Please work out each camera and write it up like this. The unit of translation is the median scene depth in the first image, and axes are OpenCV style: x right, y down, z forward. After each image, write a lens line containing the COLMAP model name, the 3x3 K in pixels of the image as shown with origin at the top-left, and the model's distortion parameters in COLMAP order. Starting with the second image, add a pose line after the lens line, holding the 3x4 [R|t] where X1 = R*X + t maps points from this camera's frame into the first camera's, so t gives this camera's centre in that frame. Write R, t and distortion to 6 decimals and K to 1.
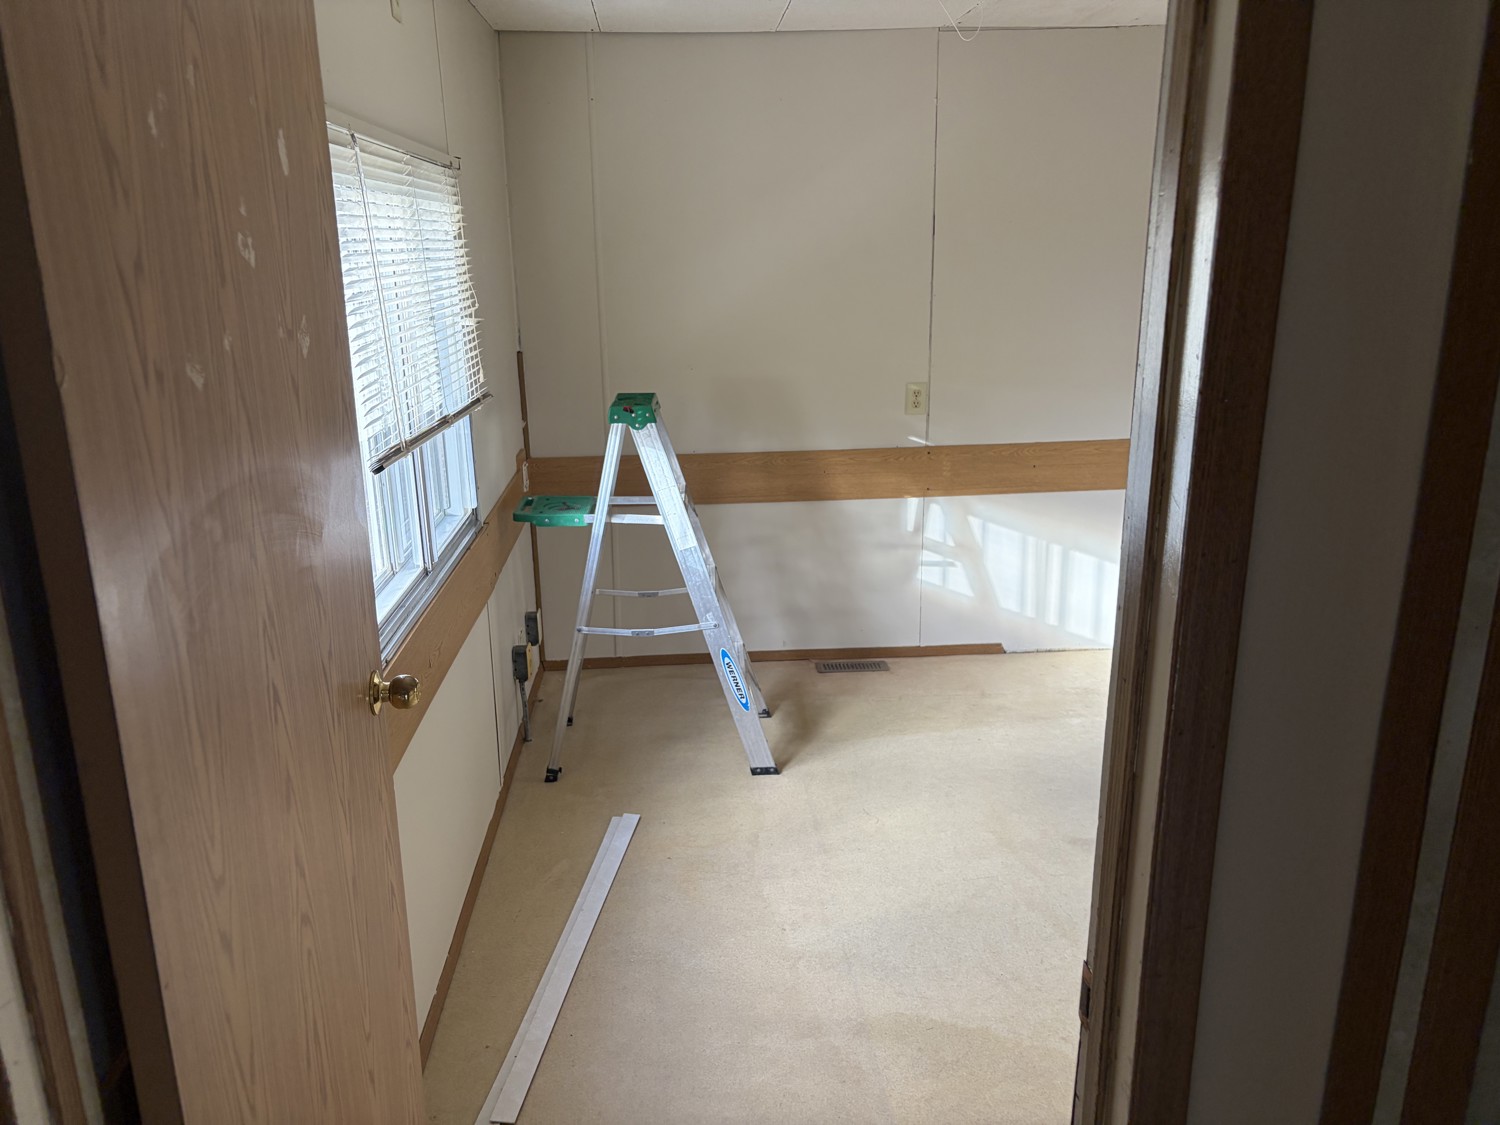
lens RADIAL K [[1141.4, 0, 749.7], [0, 1141.4, 570.5], [0, 0, 1]] dist [0.042346, -0.047779]
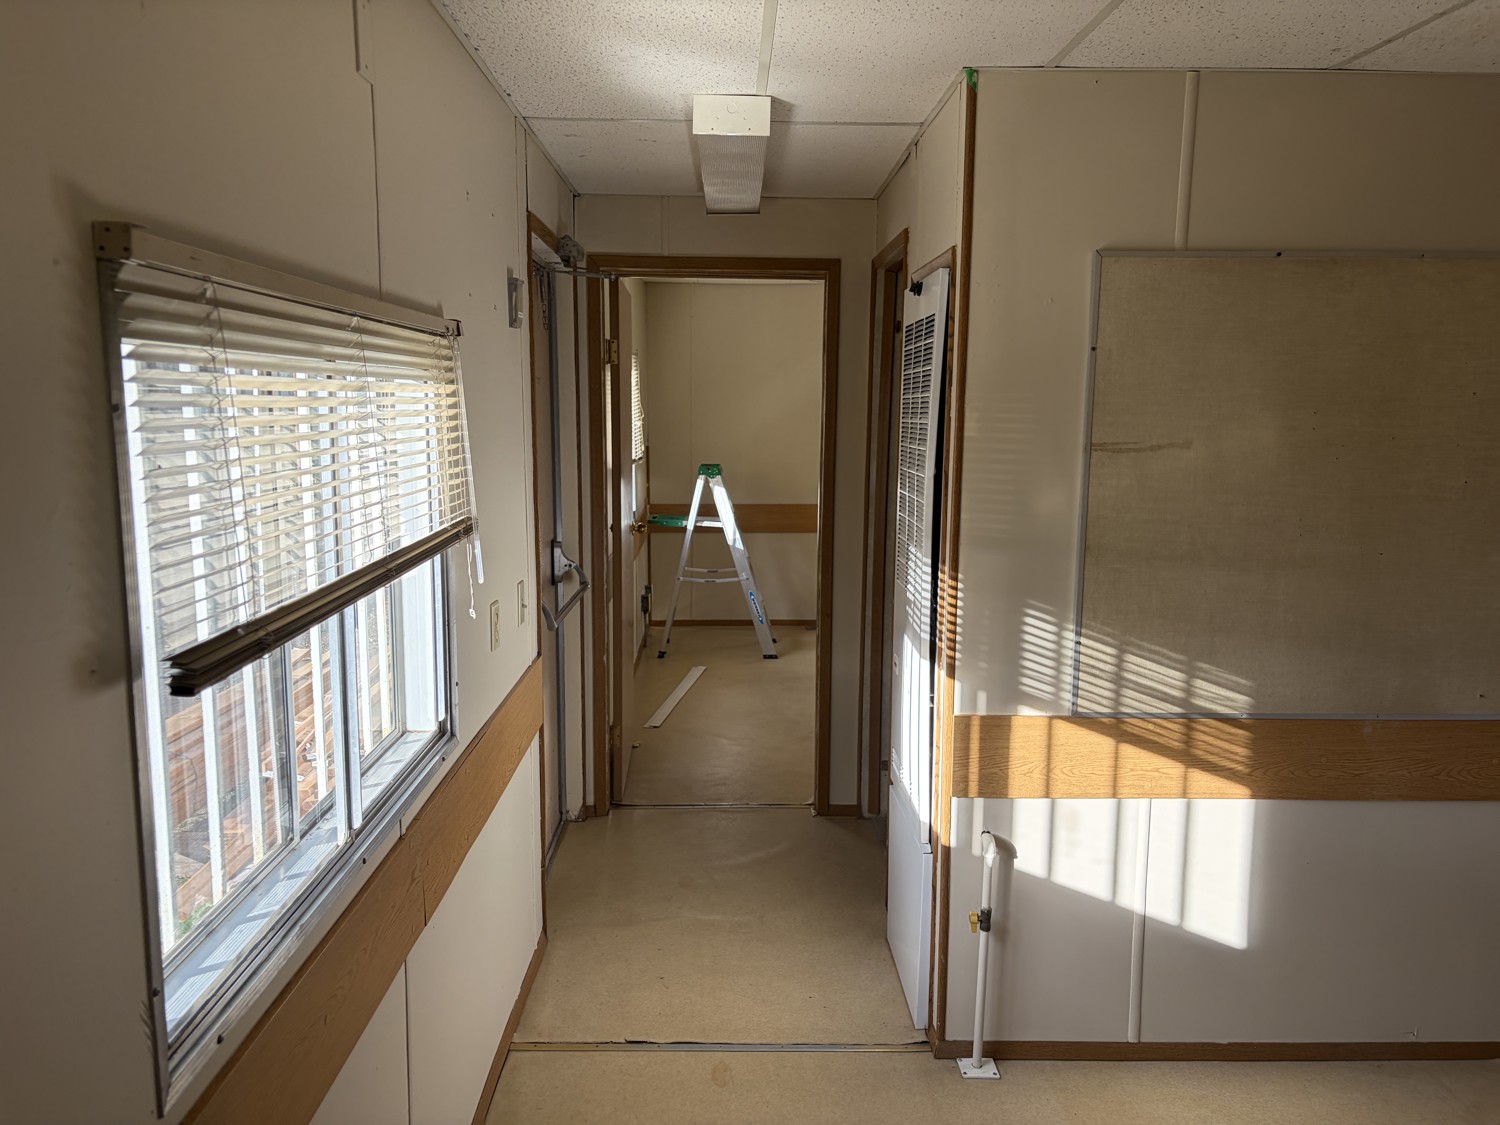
lens RADIAL K [[1141.4, 0, 751.0], [0, 1141.4, 557.9], [0, 0, 1]] dist [0.042346, -0.047779]
pose [[0.997982, 0.027186, -0.057379, 0.086909], [-0.033707, 0.992685, -0.115931, 0.235668], [0.053808, 0.117631, 0.991599, -0.941248]]
